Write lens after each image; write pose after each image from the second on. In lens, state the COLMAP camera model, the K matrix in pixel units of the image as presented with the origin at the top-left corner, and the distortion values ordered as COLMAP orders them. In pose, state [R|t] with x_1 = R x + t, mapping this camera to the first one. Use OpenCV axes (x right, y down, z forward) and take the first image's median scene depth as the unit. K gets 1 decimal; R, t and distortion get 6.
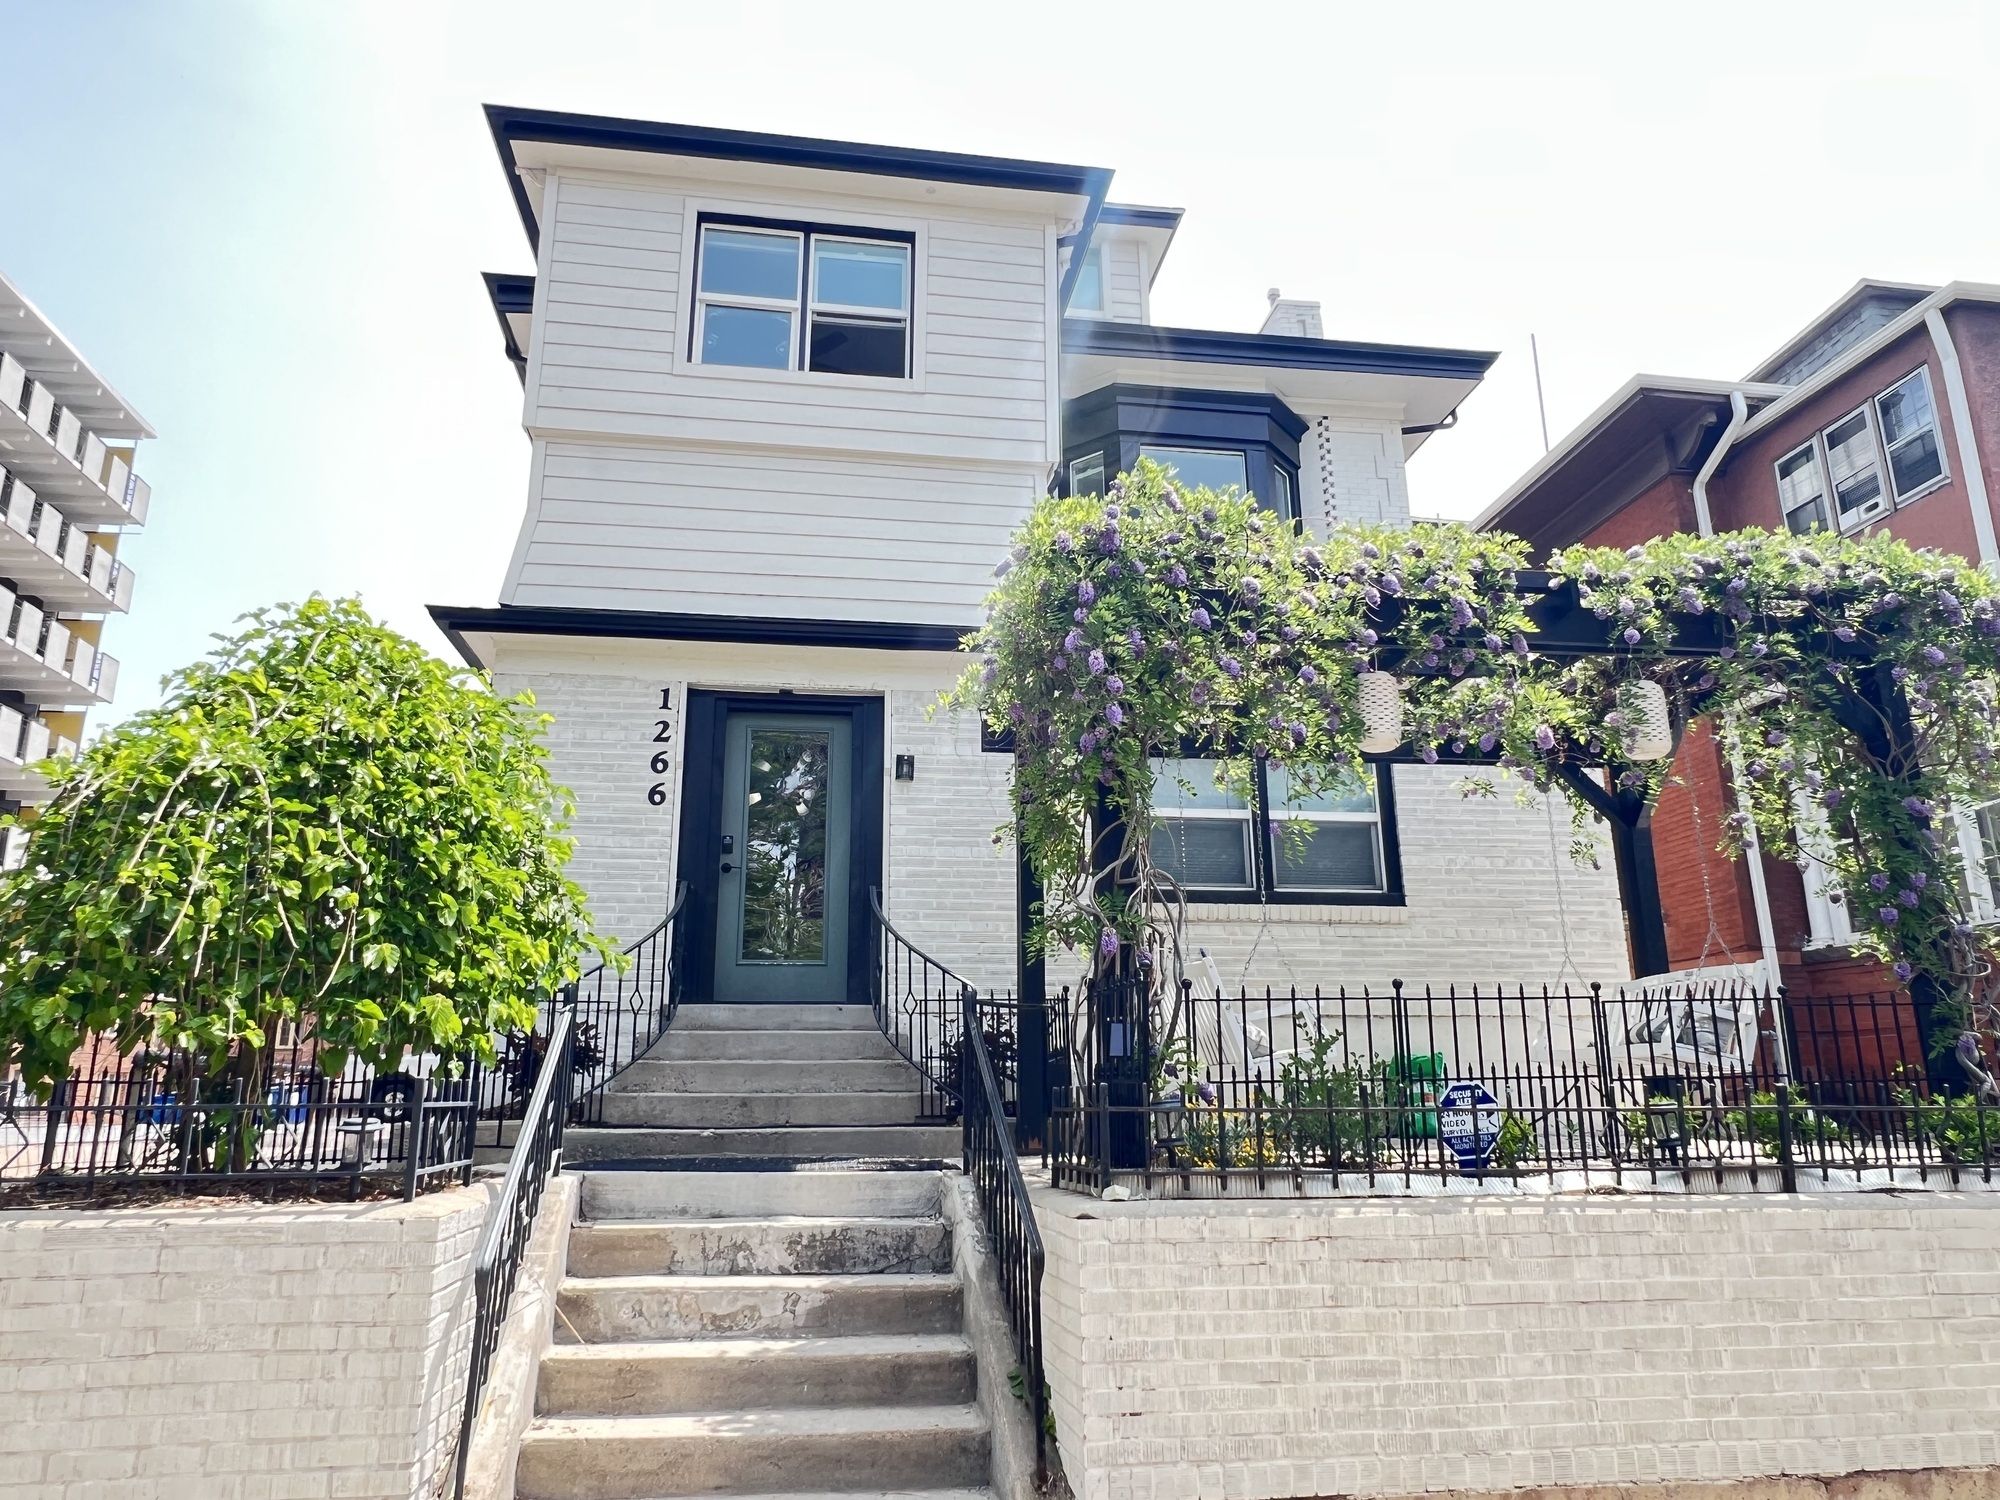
lens RADIAL K [[1298.3, 0, 991.5], [0, 1298.3, 753.6], [0, 0, 1]] dist [0.001503, -0.003743]
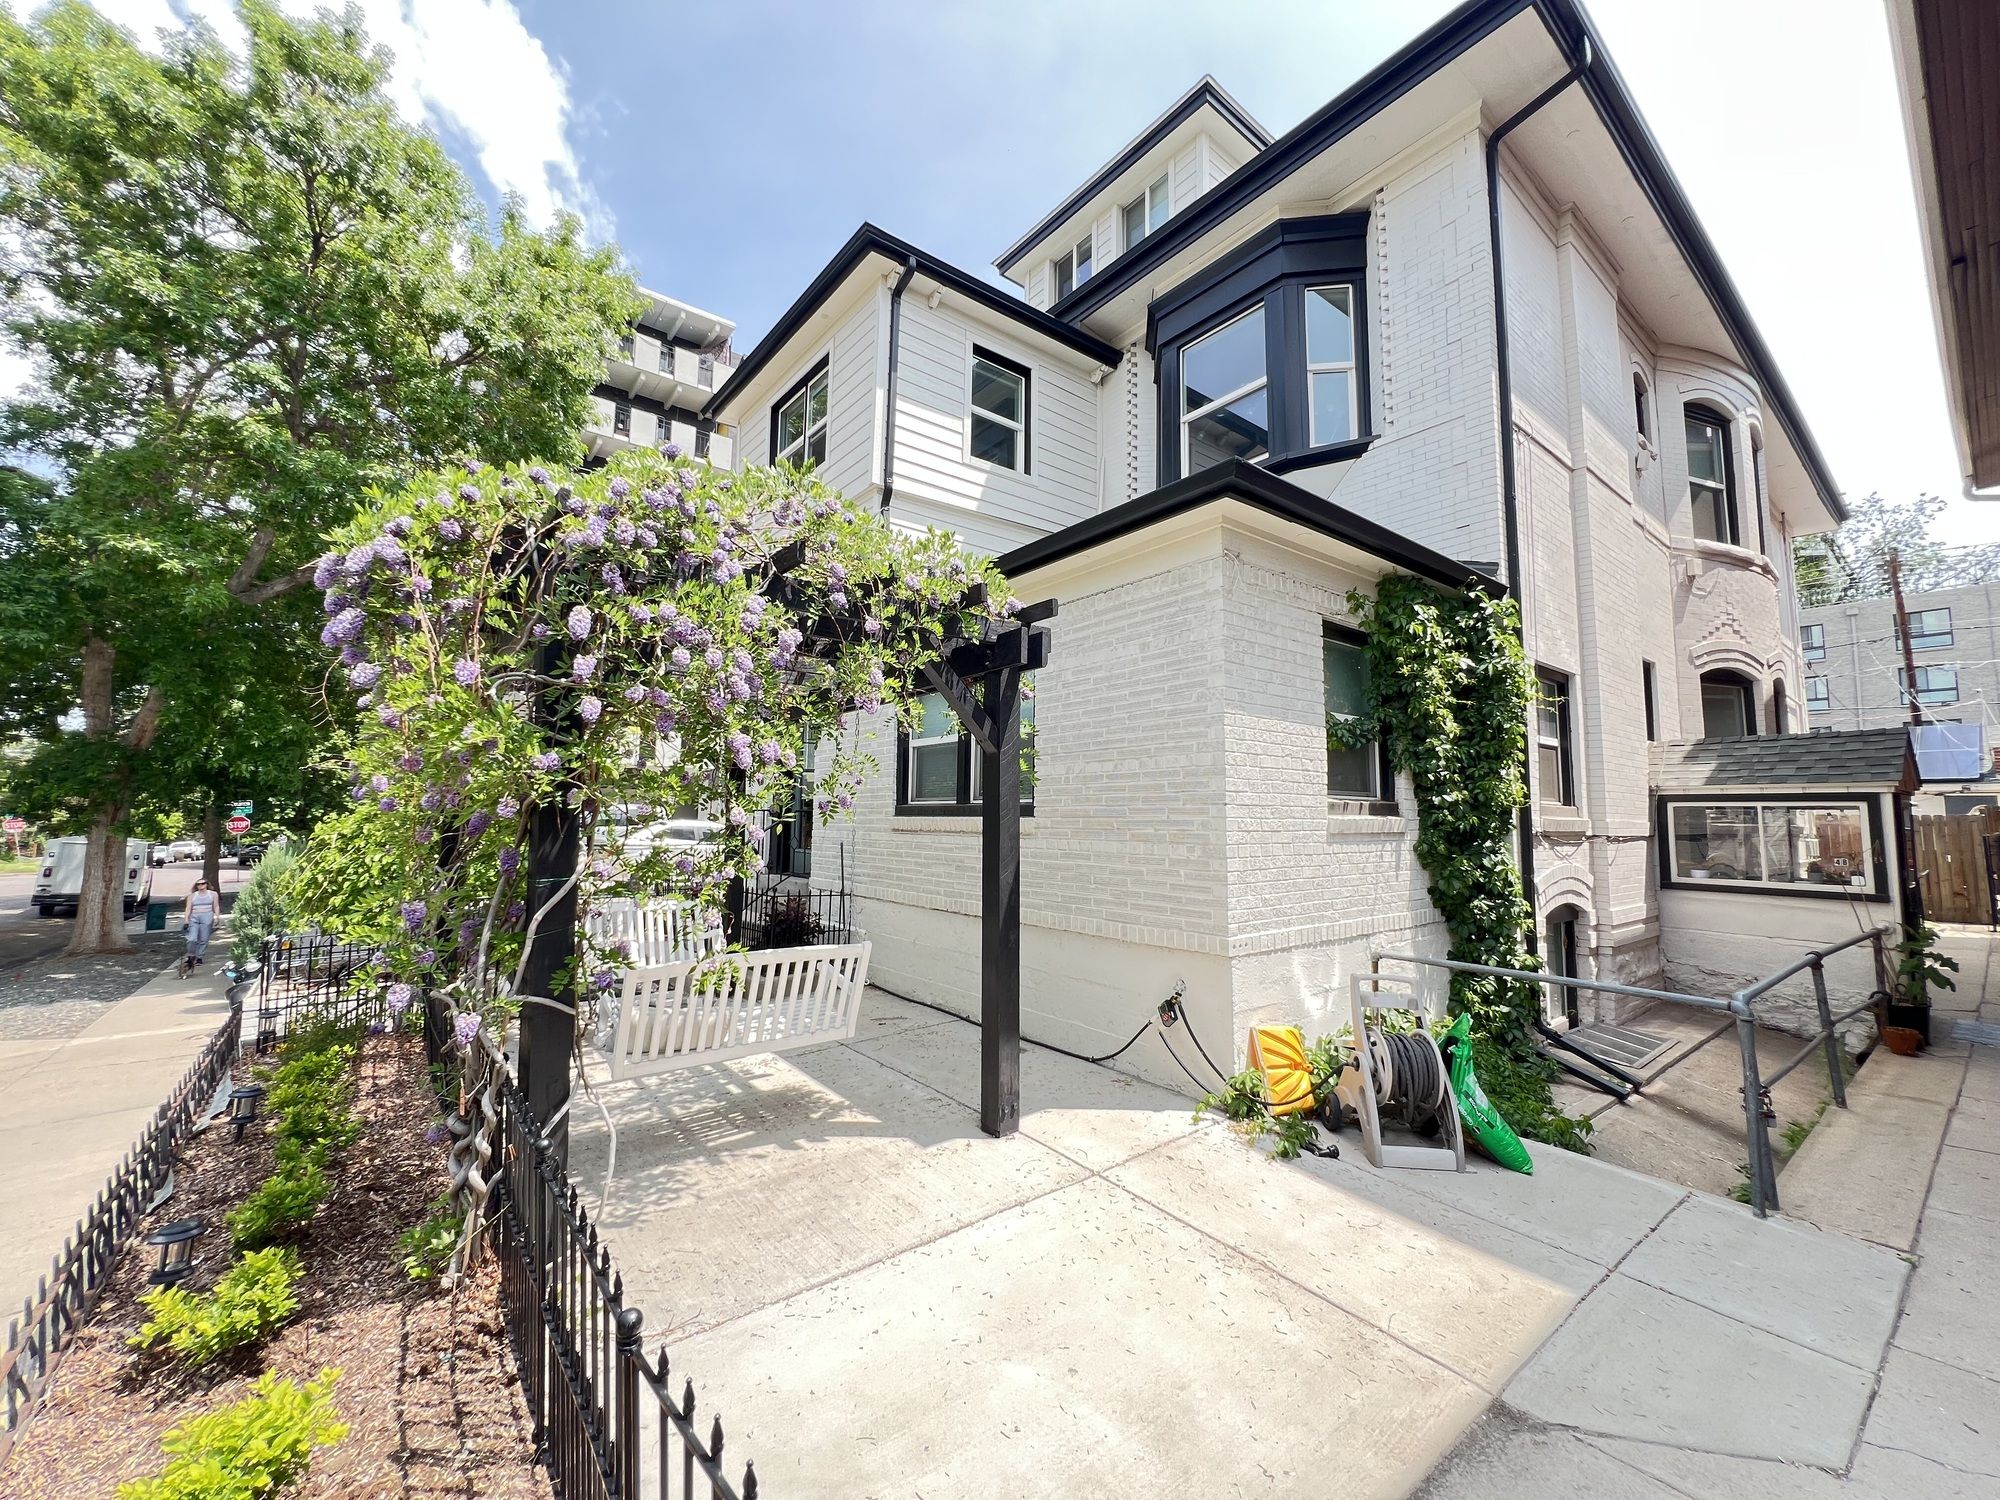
lens RADIAL K [[804.2, 0, 998.9], [0, 804.2, 744.3], [0, 0, 1]] dist [-0.003857, 0.001415]
pose [[0.502328, -0.069909, -0.861846, 1.073545], [0.217361, 0.974930, 0.047607, 0.033369], [0.836911, -0.211246, 0.504930, 0.849496]]
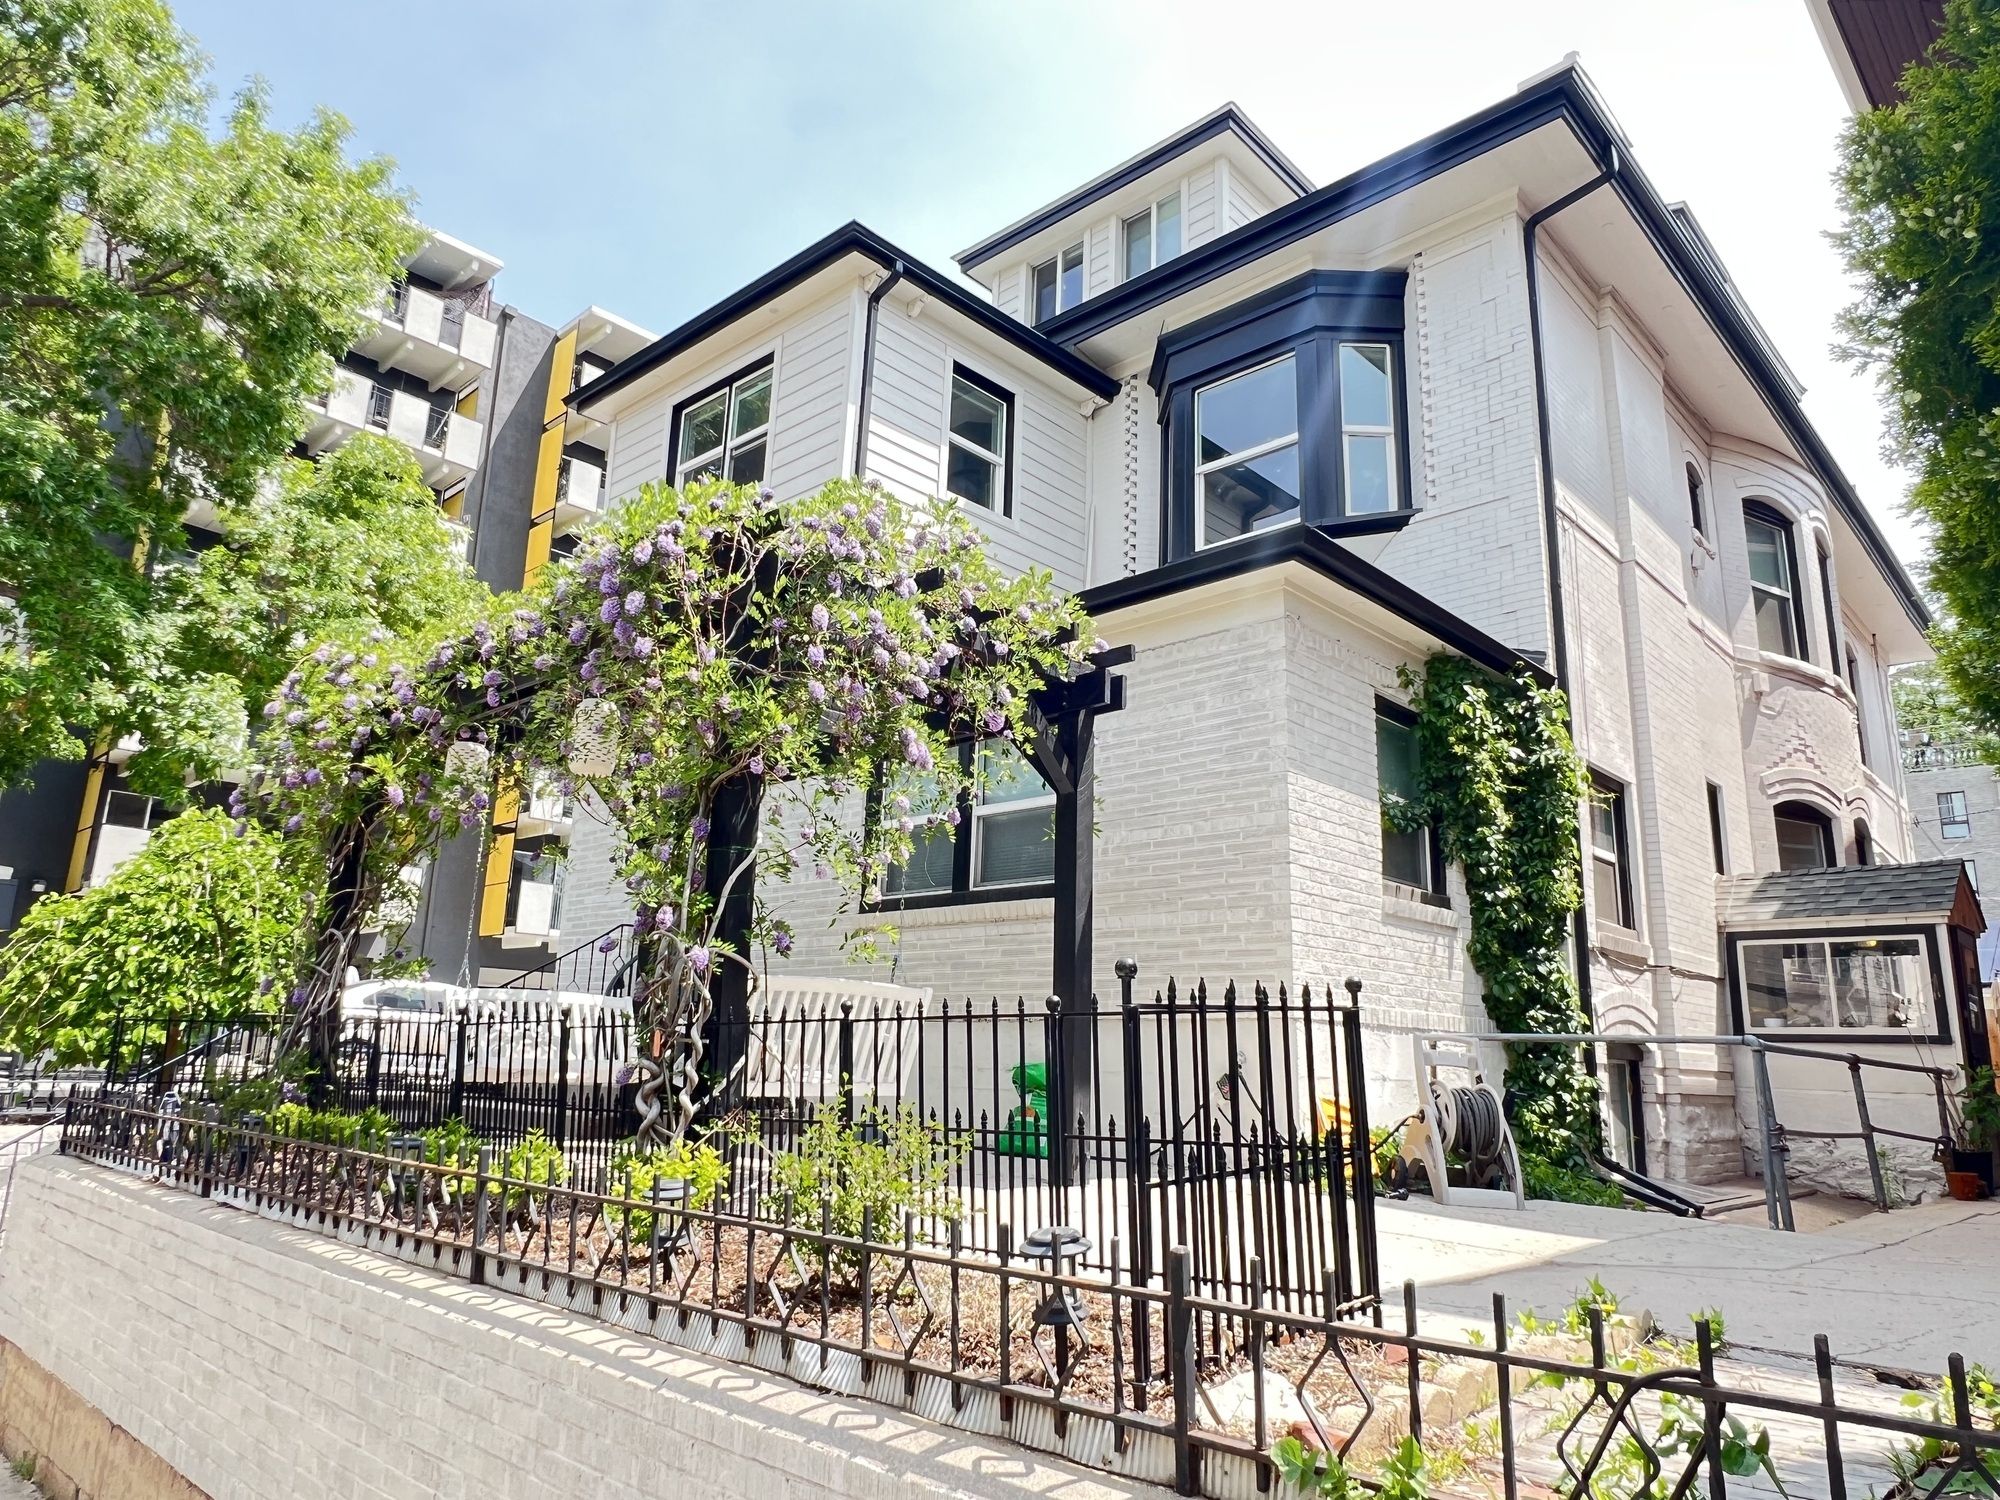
lens RADIAL K [[1298.3, 0, 999.1], [0, 1298.3, 747.2], [0, 0, 1]] dist [0.001503, -0.003743]
pose [[0.625970, -0.161564, -0.762928, 1.248928], [0.173047, 0.982692, -0.066121, 0.086255], [0.760405, -0.090633, 0.643094, 0.510365]]
